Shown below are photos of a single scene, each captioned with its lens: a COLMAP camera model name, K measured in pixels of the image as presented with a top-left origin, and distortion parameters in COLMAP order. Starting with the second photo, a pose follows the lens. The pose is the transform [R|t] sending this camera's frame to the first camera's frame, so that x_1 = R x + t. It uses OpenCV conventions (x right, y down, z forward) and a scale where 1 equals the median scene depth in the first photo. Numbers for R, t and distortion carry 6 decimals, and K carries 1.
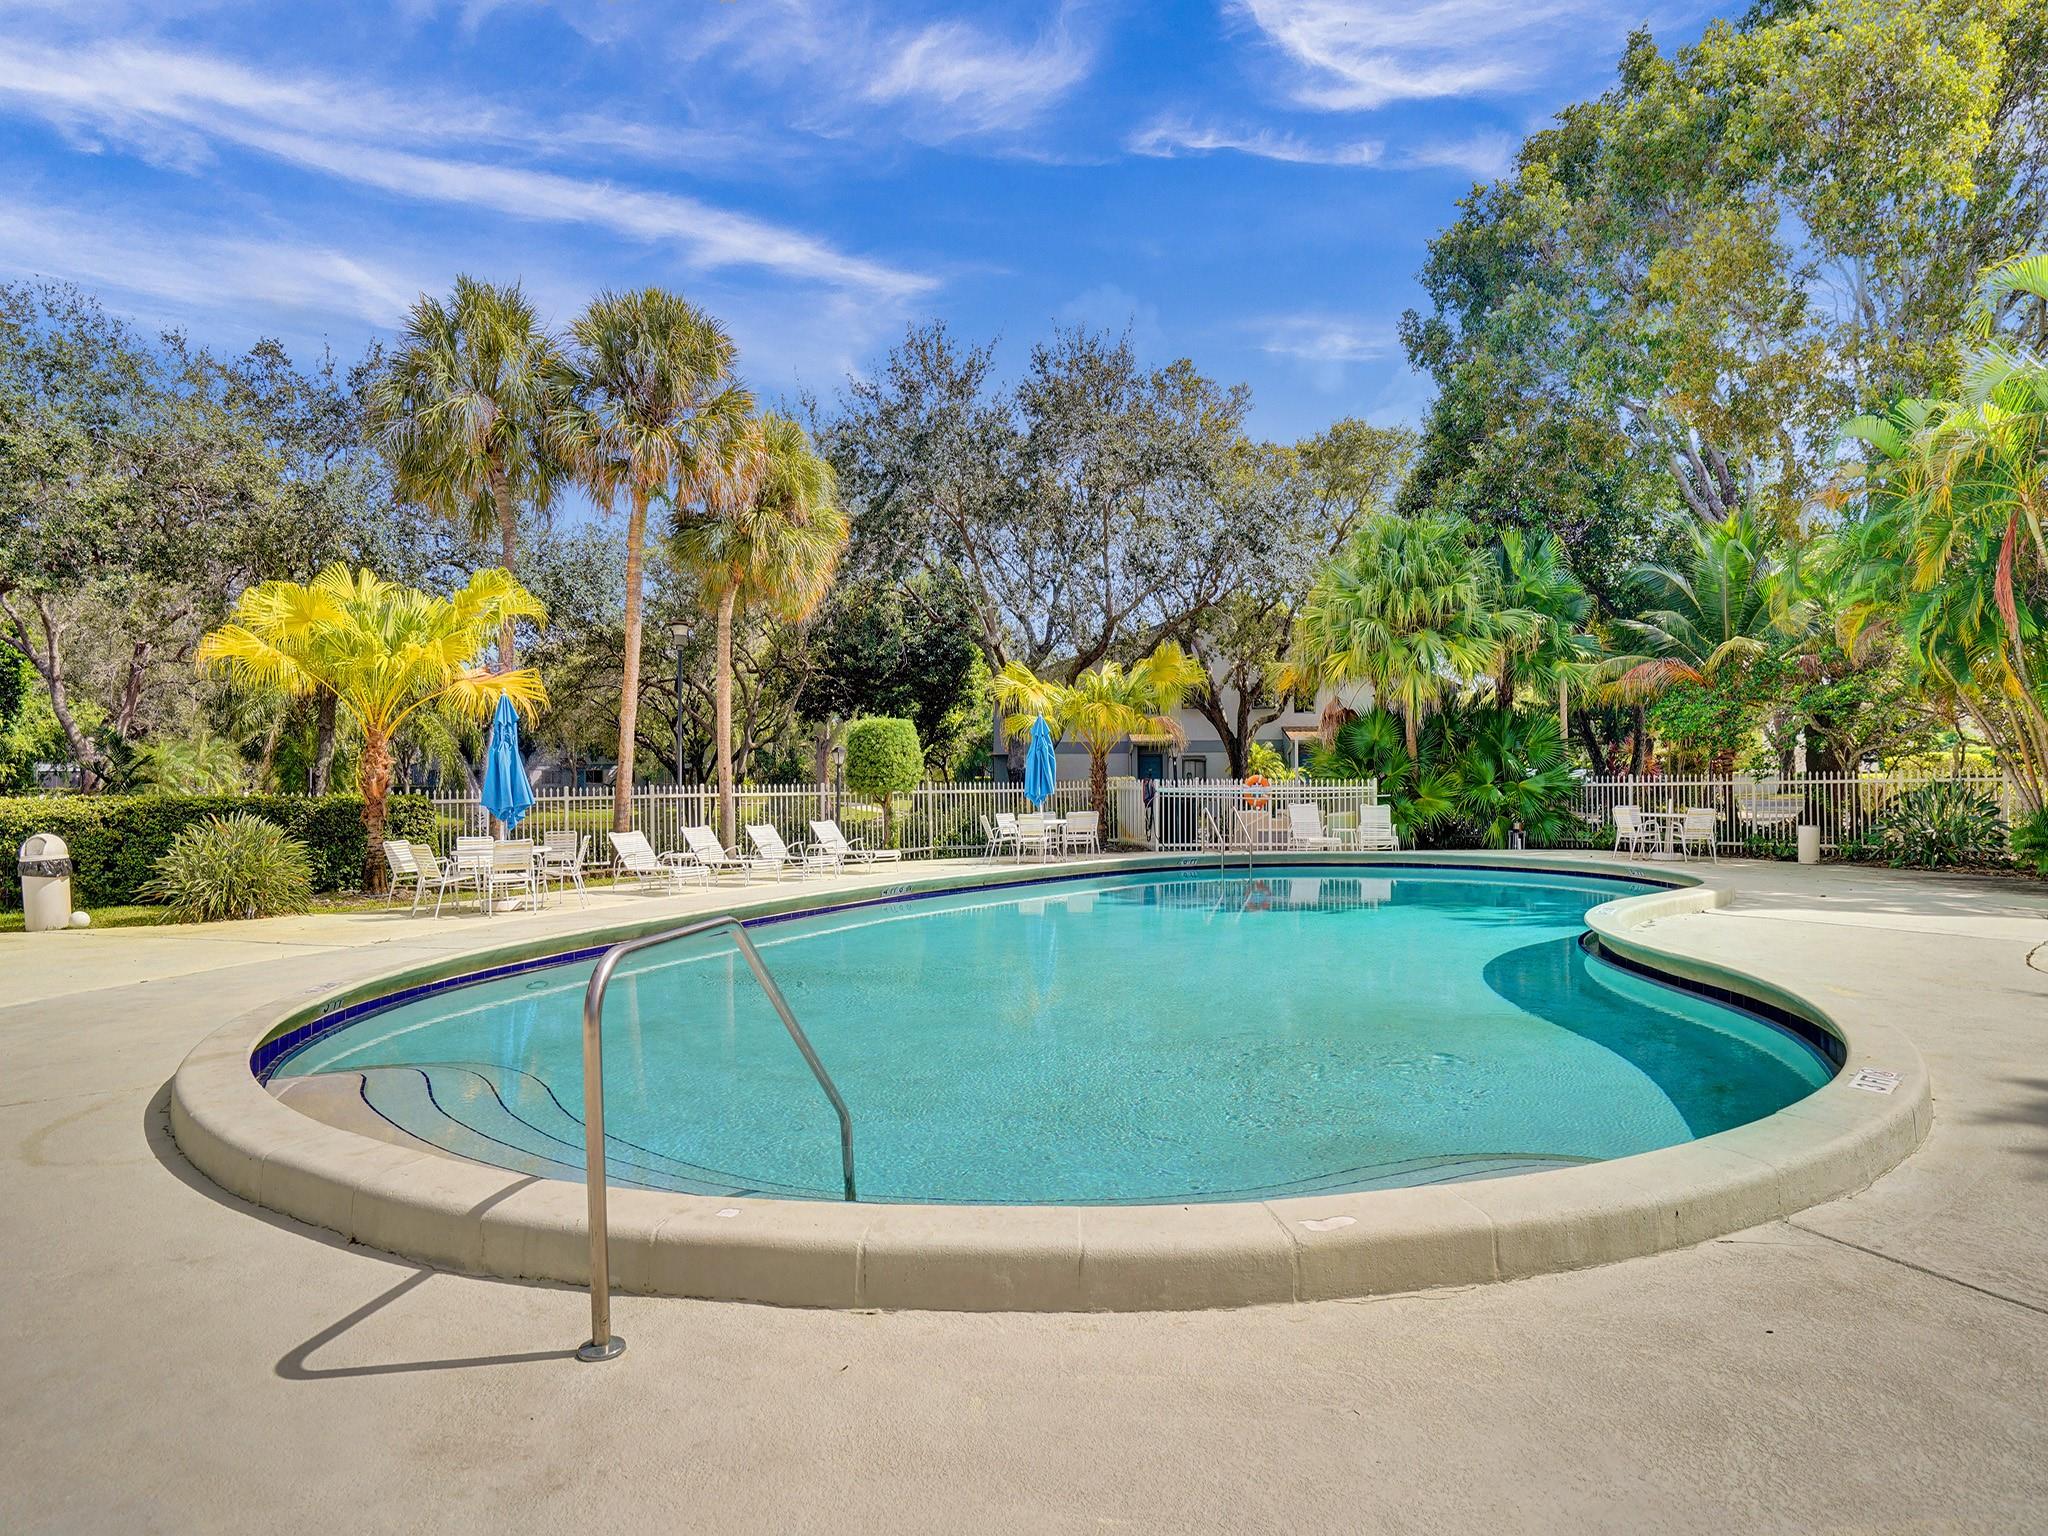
lens RADIAL K [[1209.9, 0, 982.4], [0, 1209.9, 773.8], [0, 0, 1]] dist [-0.035623, 0.019817]
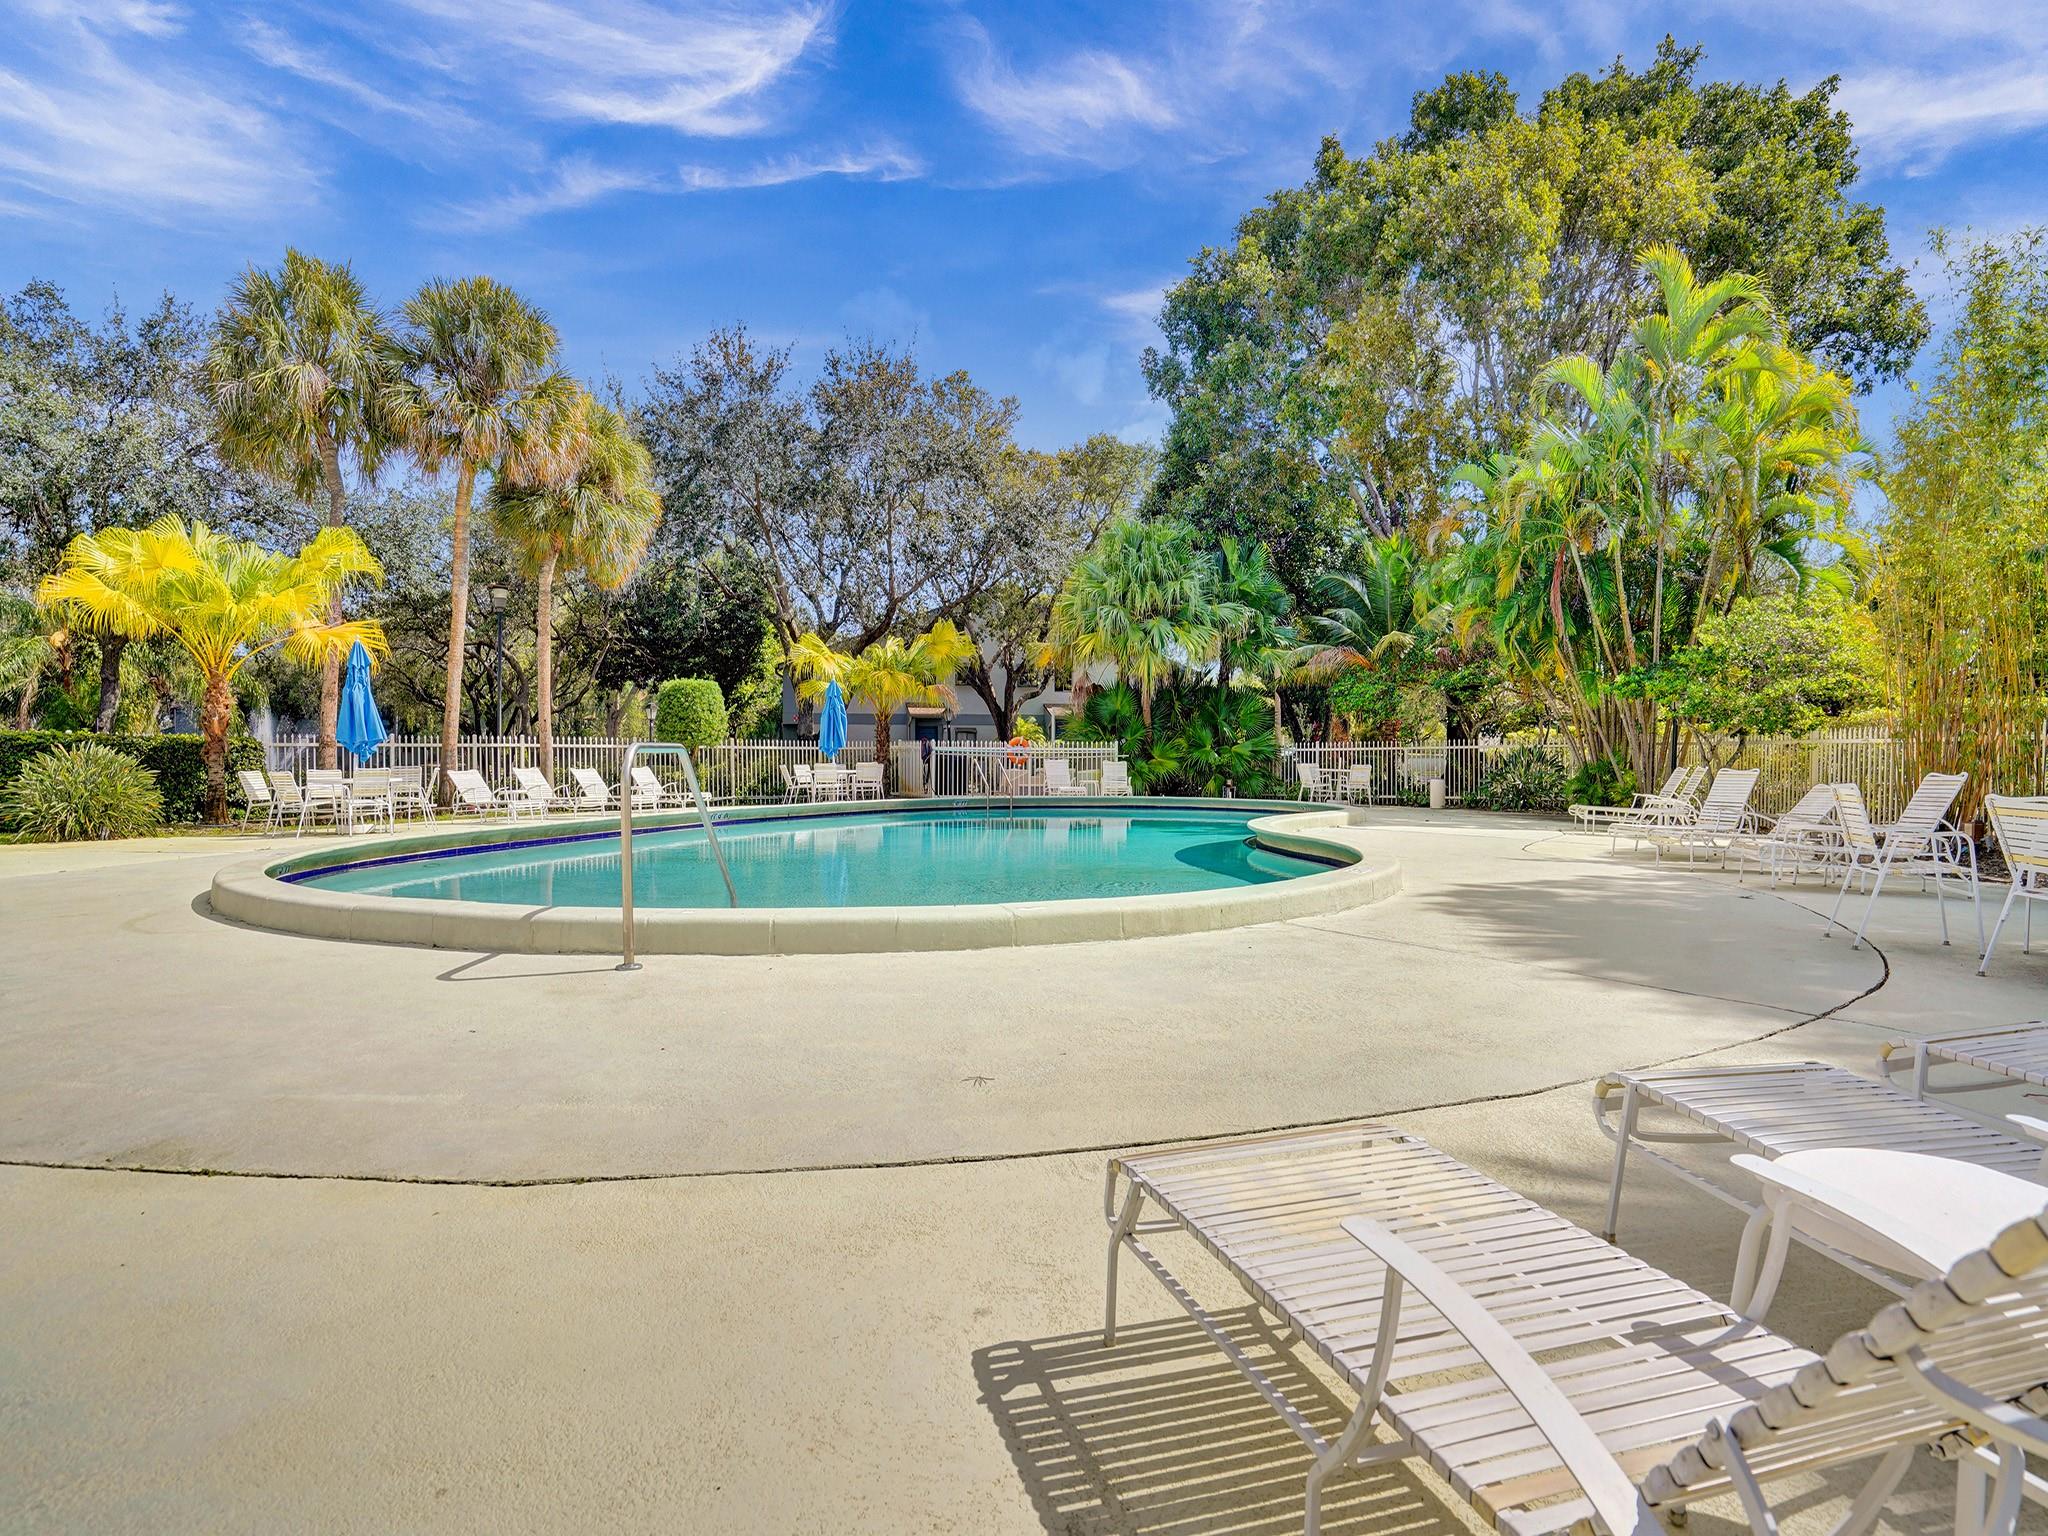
lens RADIAL K [[1151.2, 0, 1028.2], [0, 1151.2, 776.8], [0, 0, 1]] dist [-0.040316, 0.015106]
pose [[0.974410, 0.004691, 0.224727, -0.016043], [-0.009201, 0.999777, 0.019028, 0.020633], [-0.224588, -0.020608, 0.974236, -0.100472]]
